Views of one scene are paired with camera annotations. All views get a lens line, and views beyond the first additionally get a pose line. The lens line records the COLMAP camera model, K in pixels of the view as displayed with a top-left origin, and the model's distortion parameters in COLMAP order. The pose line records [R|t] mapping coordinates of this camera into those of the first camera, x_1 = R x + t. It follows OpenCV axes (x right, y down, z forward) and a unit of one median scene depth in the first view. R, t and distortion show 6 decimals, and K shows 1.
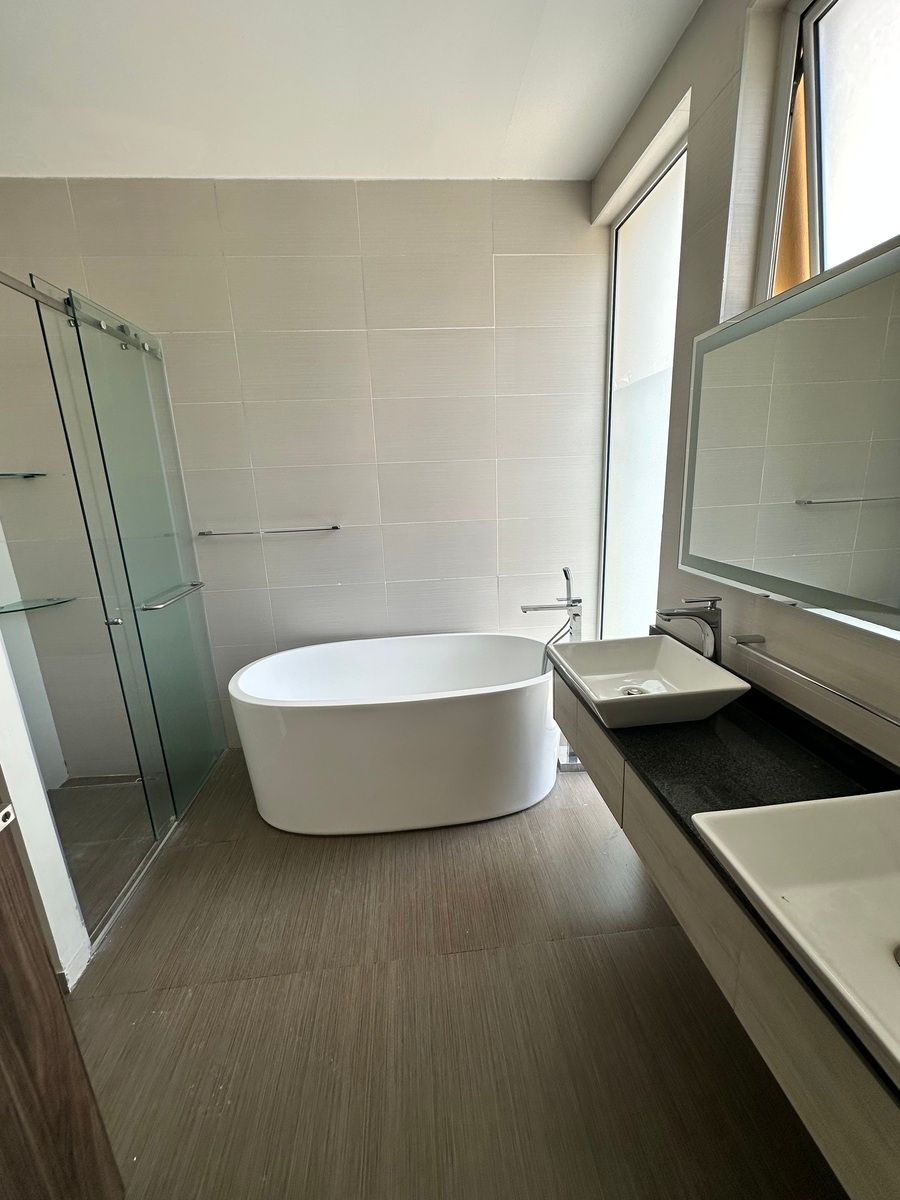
lens RADIAL K [[478.4, 0, 456.6], [0, 478.4, 595.5], [0, 0, 1]] dist [-0.000197, -0.000101]
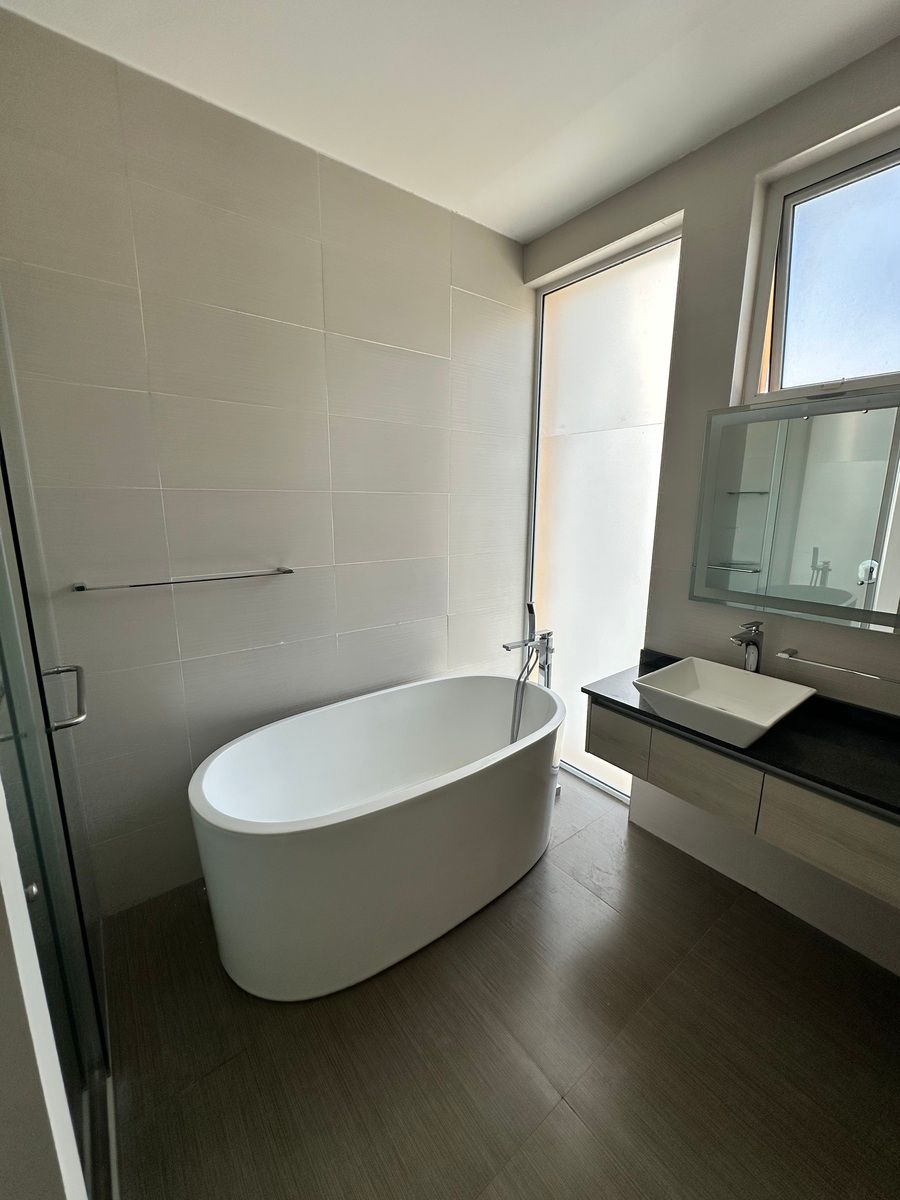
lens RADIAL K [[478.4, 0, 461.5], [0, 478.4, 598.8], [0, 0, 1]] dist [-0.000197, -0.000101]
pose [[0.846428, -0.063077, 0.528754, -0.448868], [0.088716, 0.995786, -0.023225, -0.056157], [-0.525061, 0.066568, 0.848457, 0.204862]]
